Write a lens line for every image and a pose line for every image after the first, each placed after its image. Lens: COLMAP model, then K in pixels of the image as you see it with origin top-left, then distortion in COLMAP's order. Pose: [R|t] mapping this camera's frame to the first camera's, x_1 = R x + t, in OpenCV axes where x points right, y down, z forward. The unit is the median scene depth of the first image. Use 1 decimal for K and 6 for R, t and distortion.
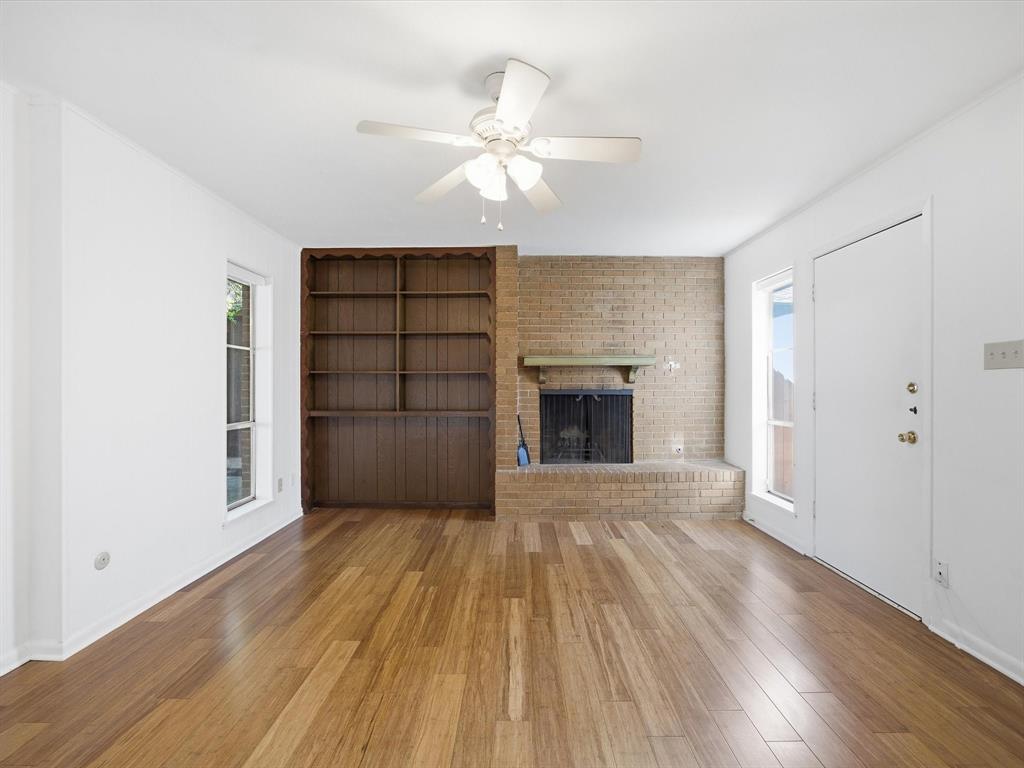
lens RADIAL K [[451.2, 0, 515.8], [0, 451.2, 380.4], [0, 0, 1]] dist [-0.044513, 0.018299]
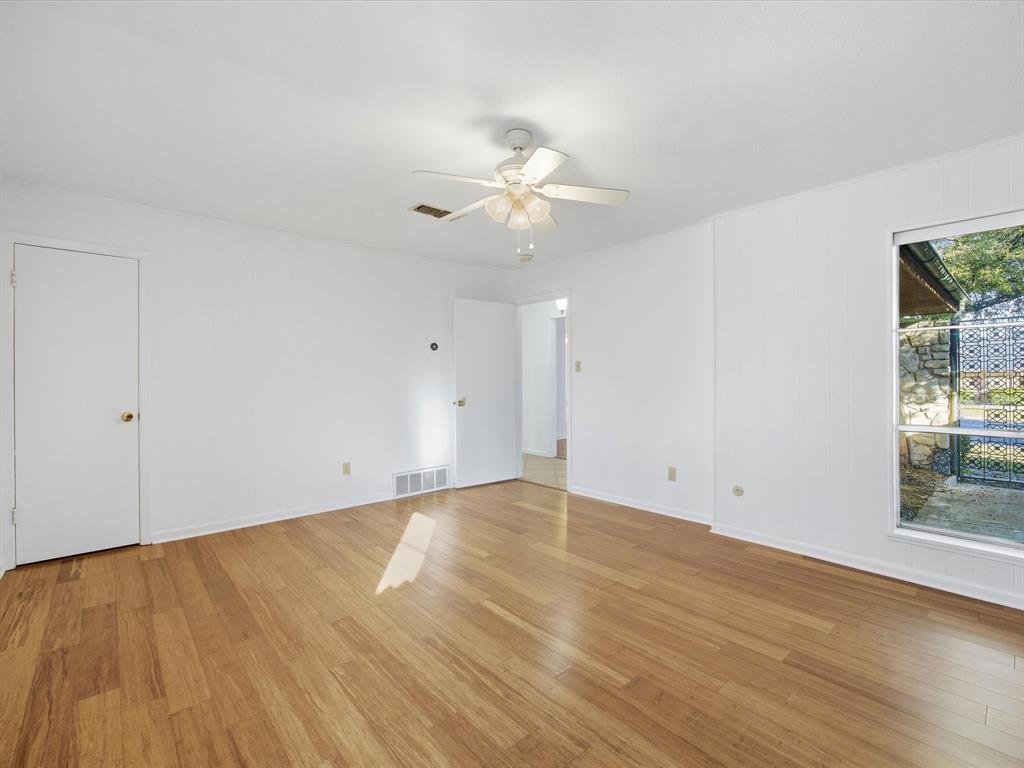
lens RADIAL K [[451.2, 0, 515.8], [0, 451.2, 380.4], [0, 0, 1]] dist [-0.044513, 0.018299]
pose [[-0.738351, 0.007403, -0.674376, 0.381642], [0.008119, 0.999965, 0.002088, 0.006358], [0.674367, -0.003934, -0.738385, 0.896654]]
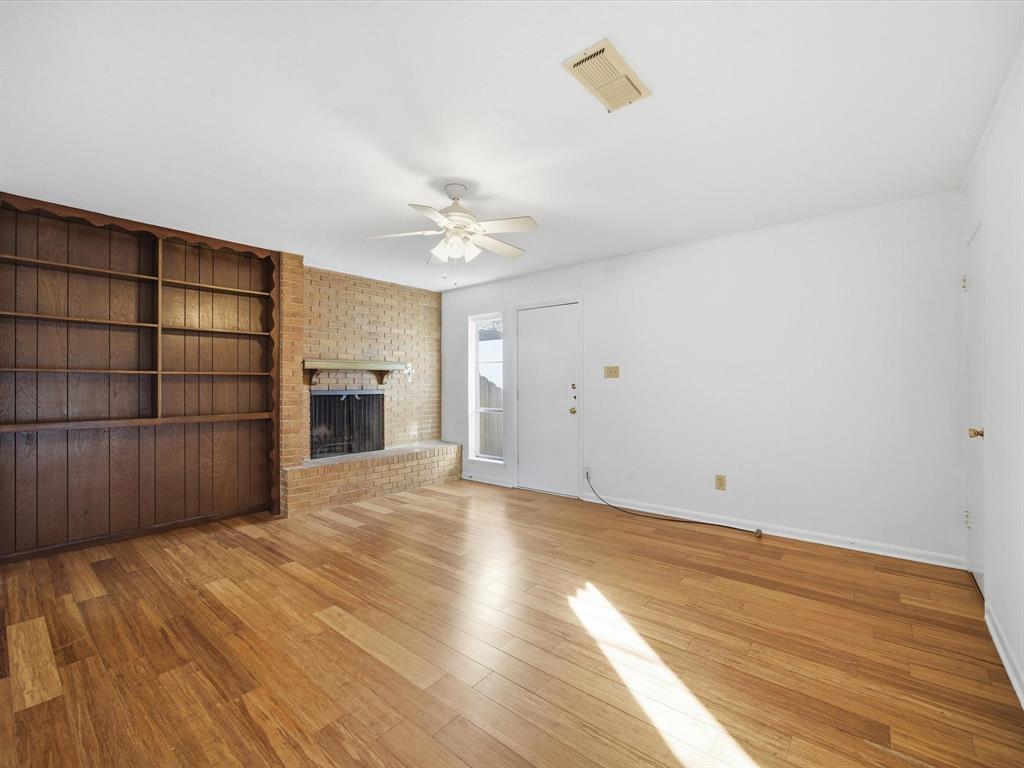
lens RADIAL K [[451.2, 0, 515.8], [0, 451.2, 380.4], [0, 0, 1]] dist [-0.044513, 0.018299]
pose [[0.628381, 0.003728, 0.777897, -0.516845], [-0.001919, 0.999993, -0.003242, -0.001861], [-0.777904, 0.000544, 0.628383, -0.058607]]
